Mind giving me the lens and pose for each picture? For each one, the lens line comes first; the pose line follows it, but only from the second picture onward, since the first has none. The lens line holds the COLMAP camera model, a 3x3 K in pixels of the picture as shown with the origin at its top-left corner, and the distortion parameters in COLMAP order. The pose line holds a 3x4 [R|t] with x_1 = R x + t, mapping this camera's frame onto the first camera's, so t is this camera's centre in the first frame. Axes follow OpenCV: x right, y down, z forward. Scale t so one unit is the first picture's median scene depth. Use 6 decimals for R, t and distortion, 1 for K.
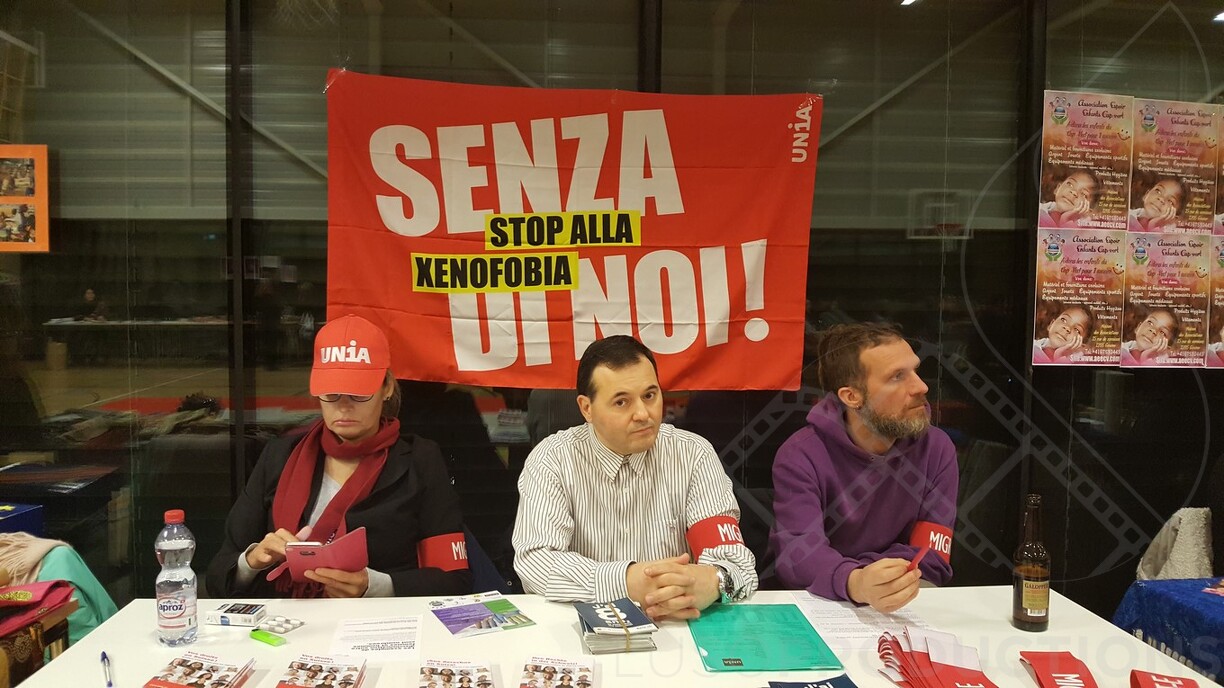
lens RADIAL K [[932.1, 0, 683.3], [0, 932.1, 345.1], [0, 0, 1]] dist [0.092063, -0.212028]
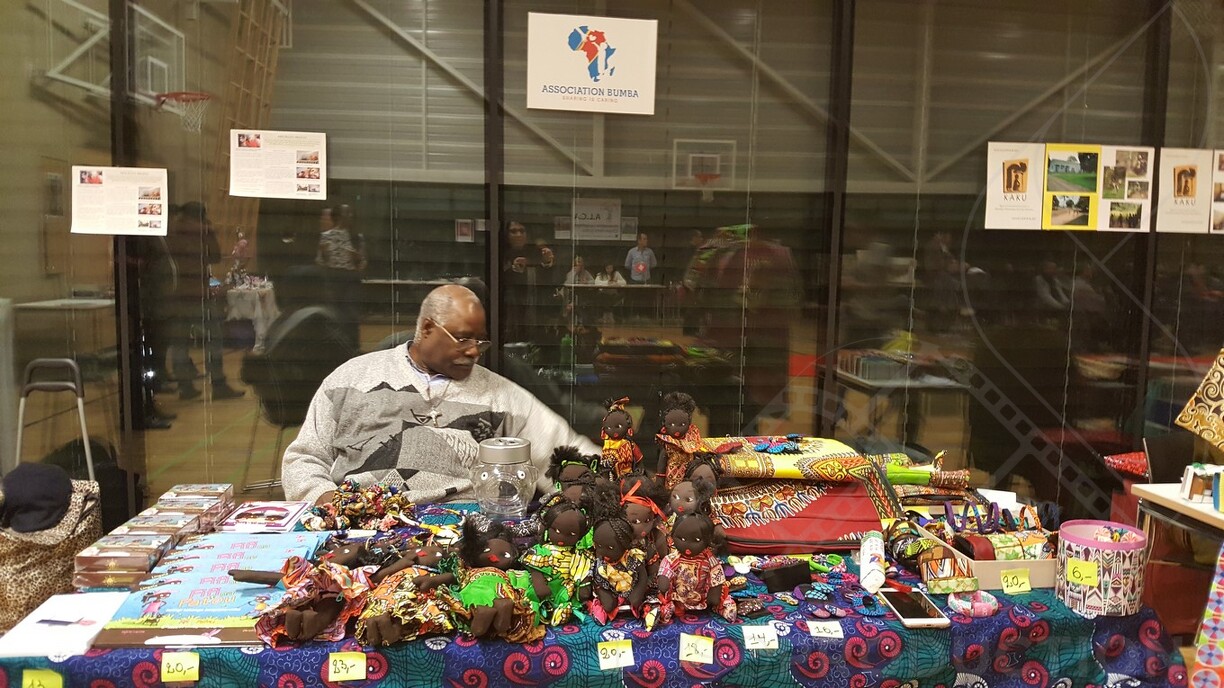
lens RADIAL K [[932.1, 0, 683.3], [0, 932.1, 345.1], [0, 0, 1]] dist [0.092063, -0.212028]
pose [[0.997611, -0.001402, 0.069063, -1.559638], [-0.001535, 0.999097, 0.042451, 0.005108], [-0.069060, -0.042456, 0.996709, -0.293877]]
